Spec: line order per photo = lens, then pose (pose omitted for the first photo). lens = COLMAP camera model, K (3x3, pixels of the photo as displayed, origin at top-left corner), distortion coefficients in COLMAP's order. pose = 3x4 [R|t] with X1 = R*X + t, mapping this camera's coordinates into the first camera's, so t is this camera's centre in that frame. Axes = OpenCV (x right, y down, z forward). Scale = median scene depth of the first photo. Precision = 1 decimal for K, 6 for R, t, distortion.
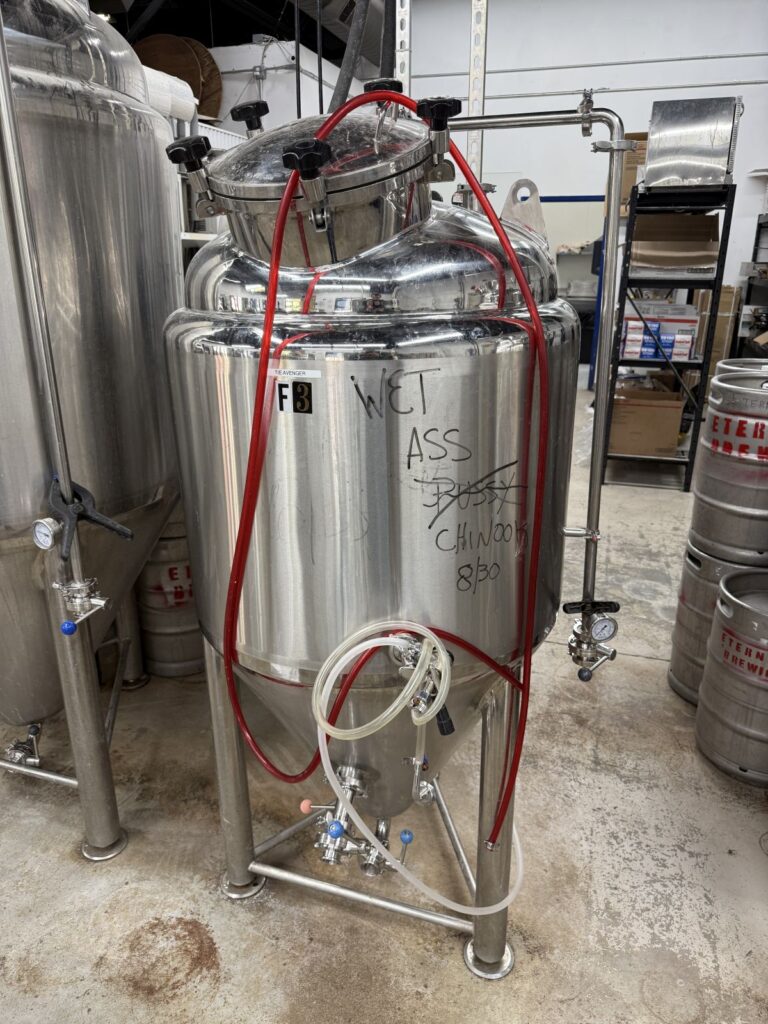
lens RADIAL K [[734.7, 0, 388.8], [0, 734.7, 513.8], [0, 0, 1]] dist [-0.007130, -0.002422]
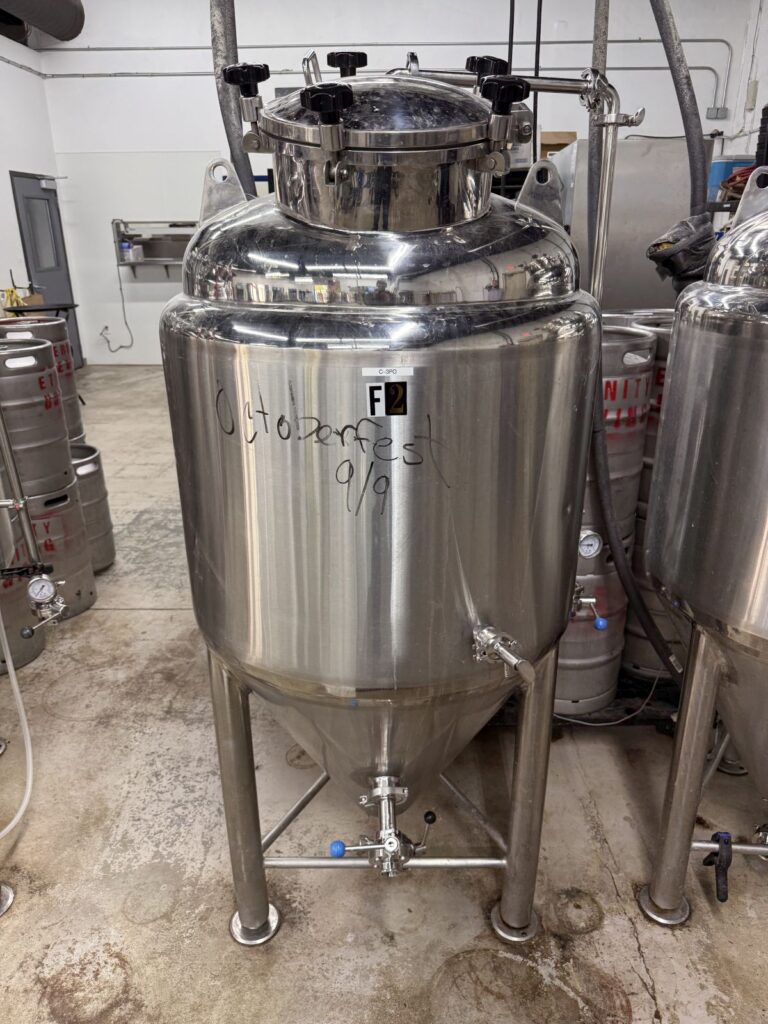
lens RADIAL K [[734.7, 0, 384.3], [0, 734.7, 511.6], [0, 0, 1]] dist [-0.007130, -0.002422]
pose [[0.962593, -0.110163, 0.247546, 0.410538], [0.104062, 0.993858, 0.037637, 0.042466], [-0.250172, -0.010469, 0.968145, -0.147747]]
